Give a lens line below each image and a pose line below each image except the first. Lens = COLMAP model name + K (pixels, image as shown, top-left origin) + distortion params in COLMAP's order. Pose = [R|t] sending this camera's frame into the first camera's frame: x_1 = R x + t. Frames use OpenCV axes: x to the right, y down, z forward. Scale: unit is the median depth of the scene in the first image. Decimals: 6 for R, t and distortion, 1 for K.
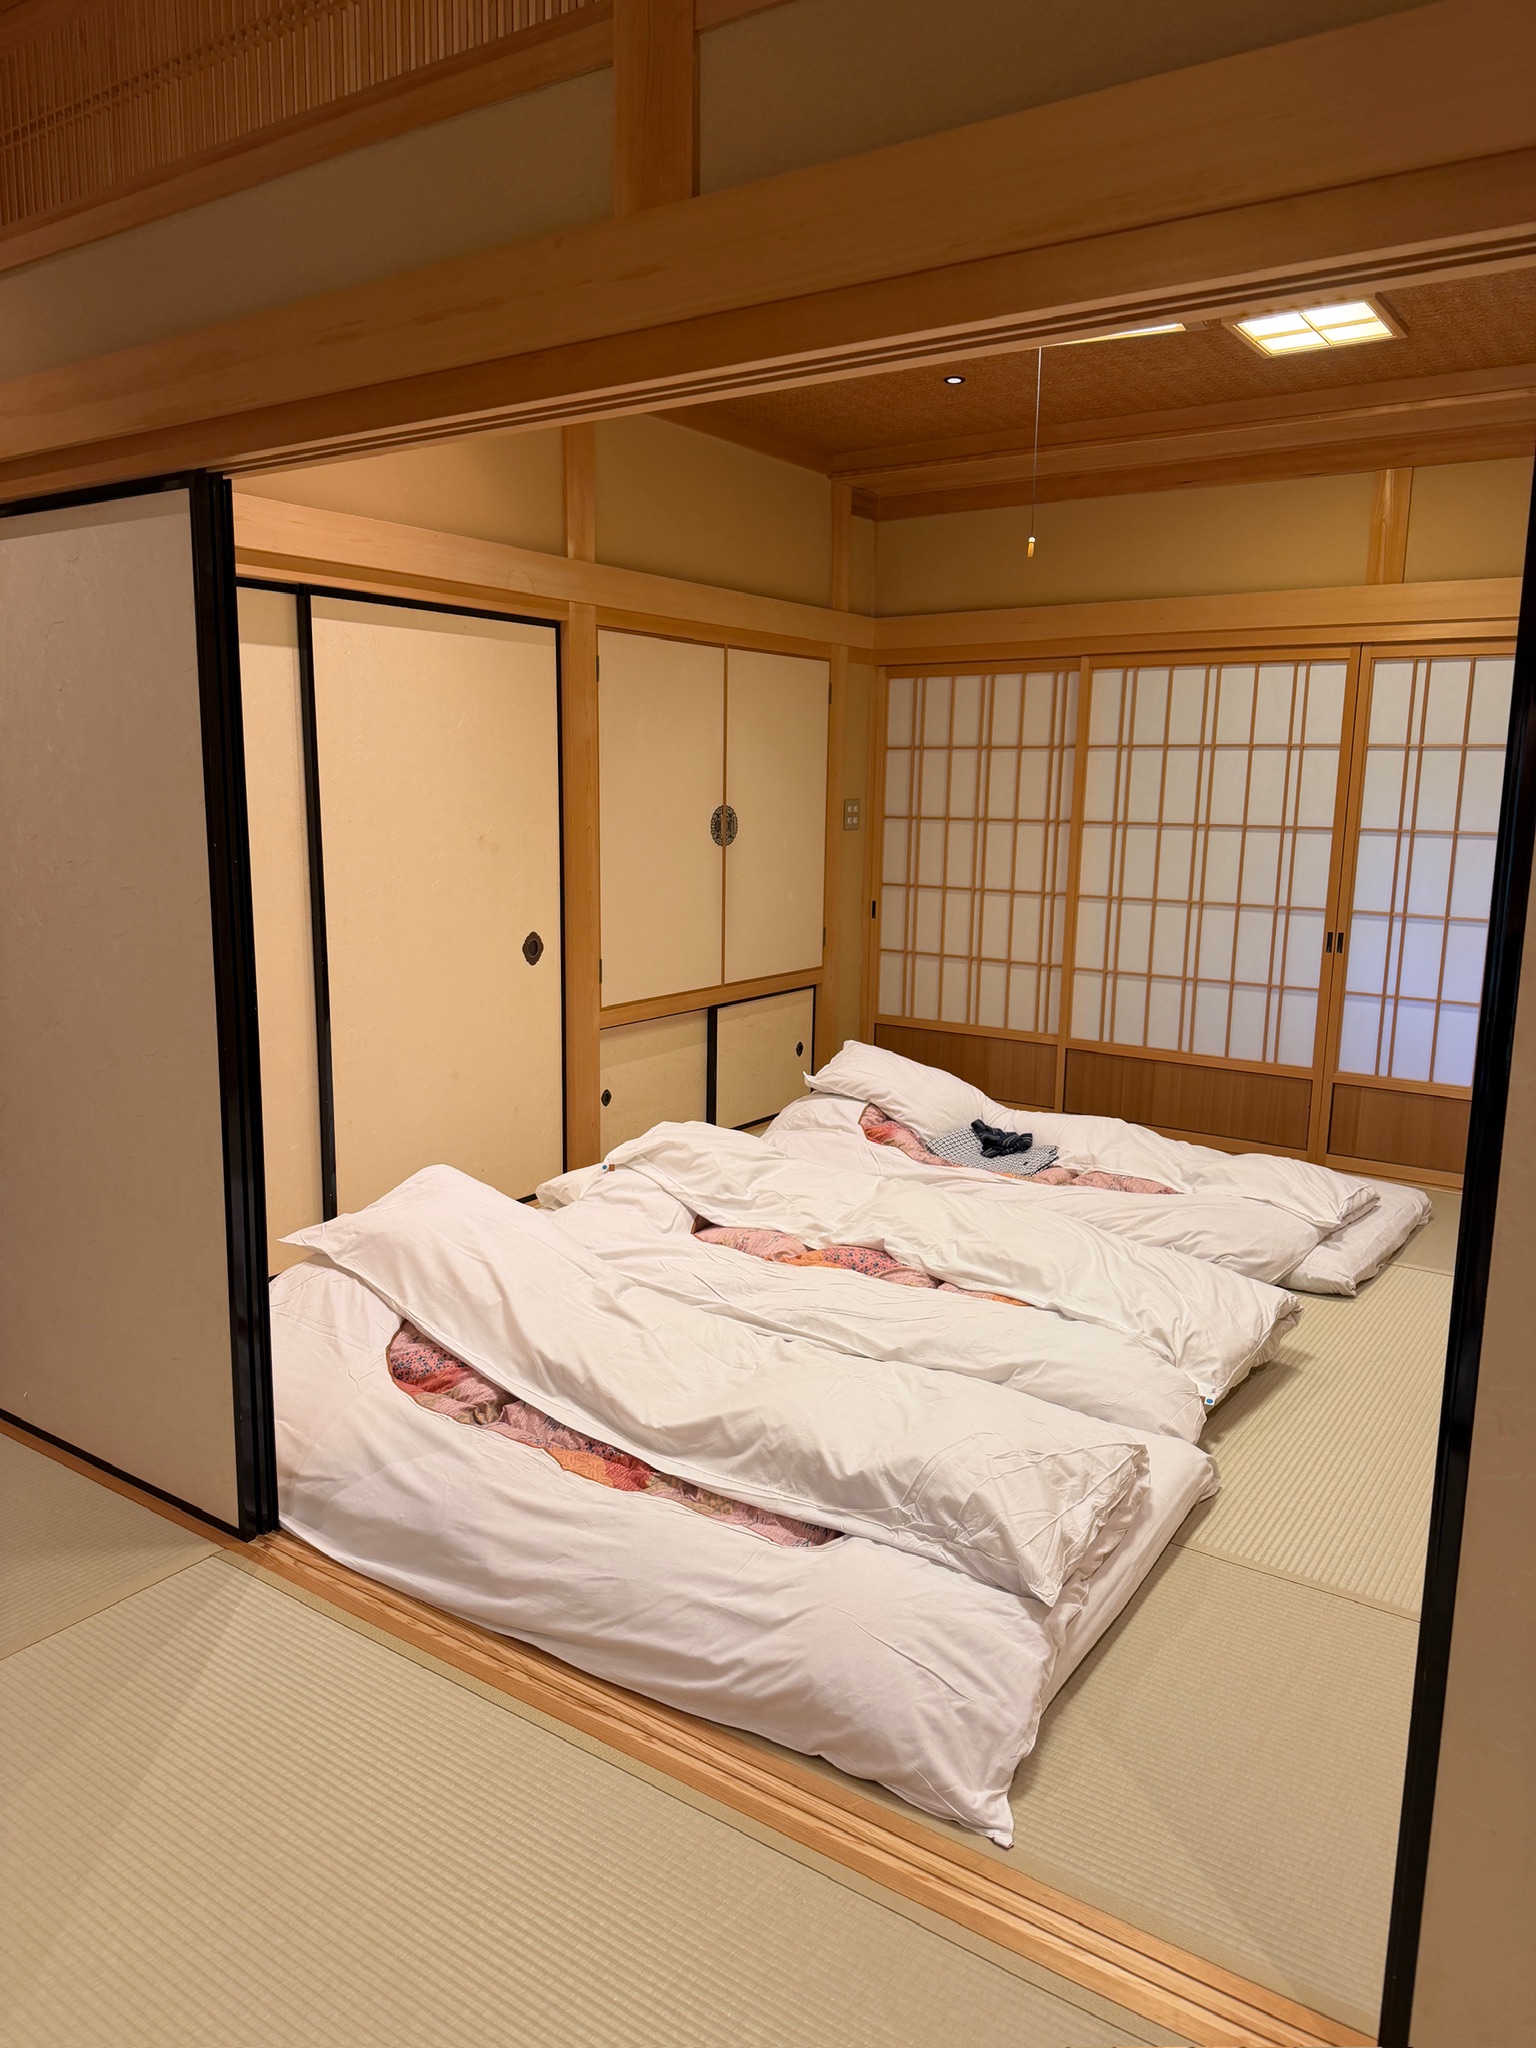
lens RADIAL K [[1432.9, 0, 762.5], [0, 1432.9, 1051.4], [0, 0, 1]] dist [0.054548, -0.235388]
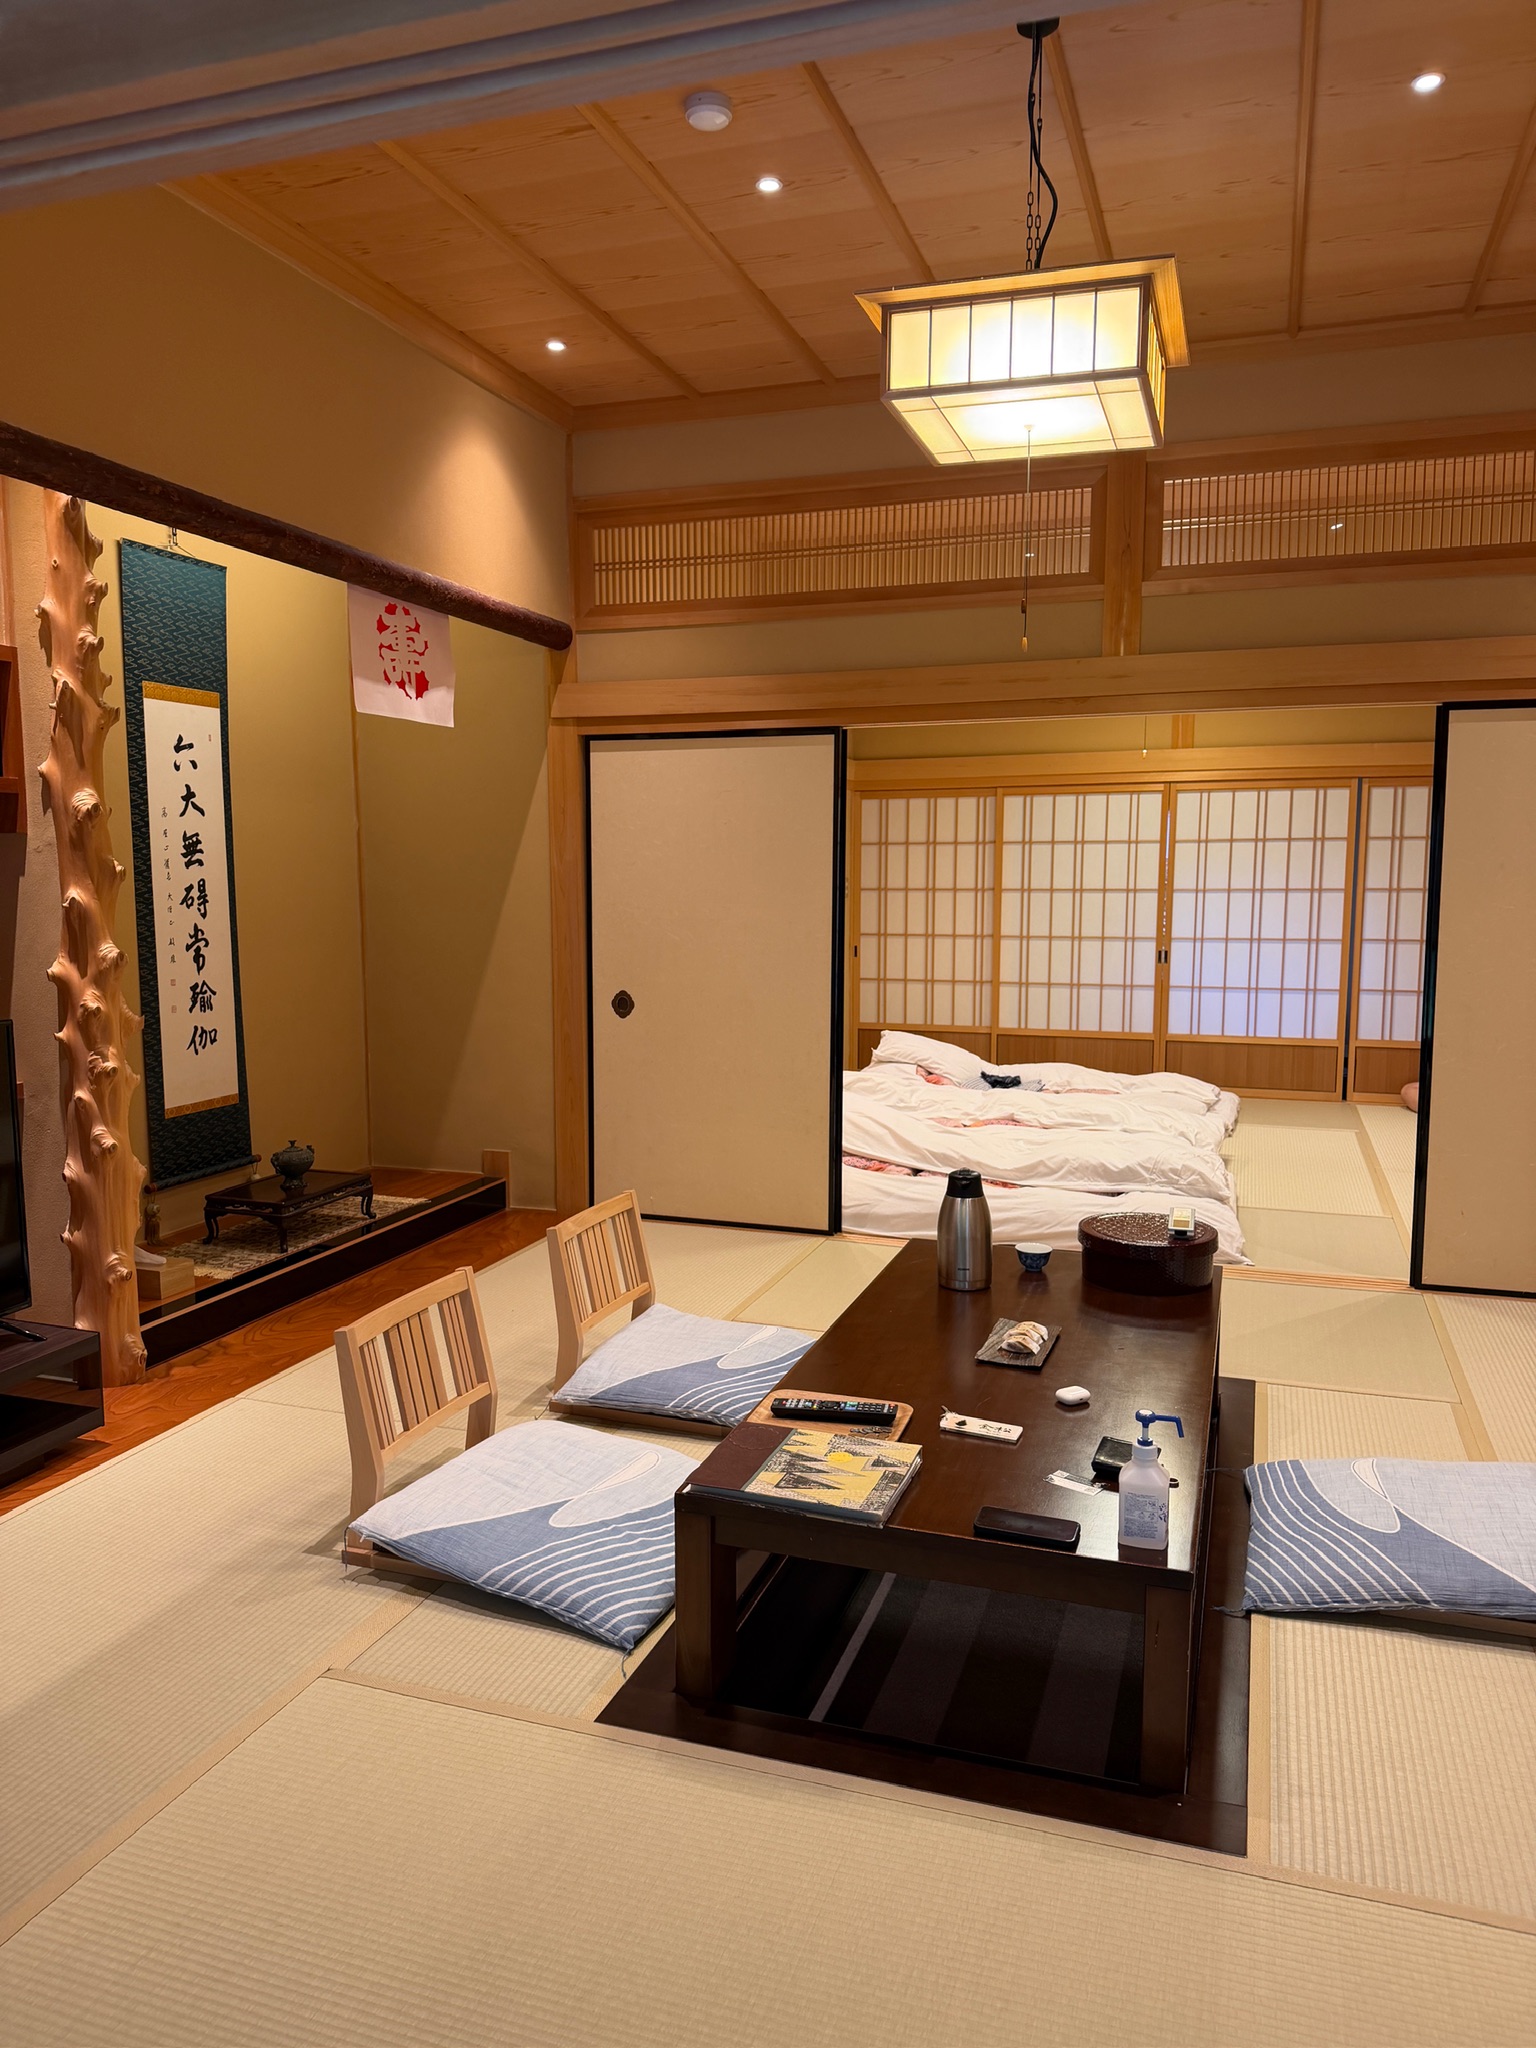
lens RADIAL K [[1443.7, 0, 768.0], [0, 1443.7, 1024.0], [0, 0, 1]] dist [-0.000410, -0.000033]
pose [[0.961251, -0.042756, 0.272337, -0.489581], [0.064480, 0.995367, -0.071321, 0.089417], [-0.268026, 0.086118, 0.959555, -0.470890]]
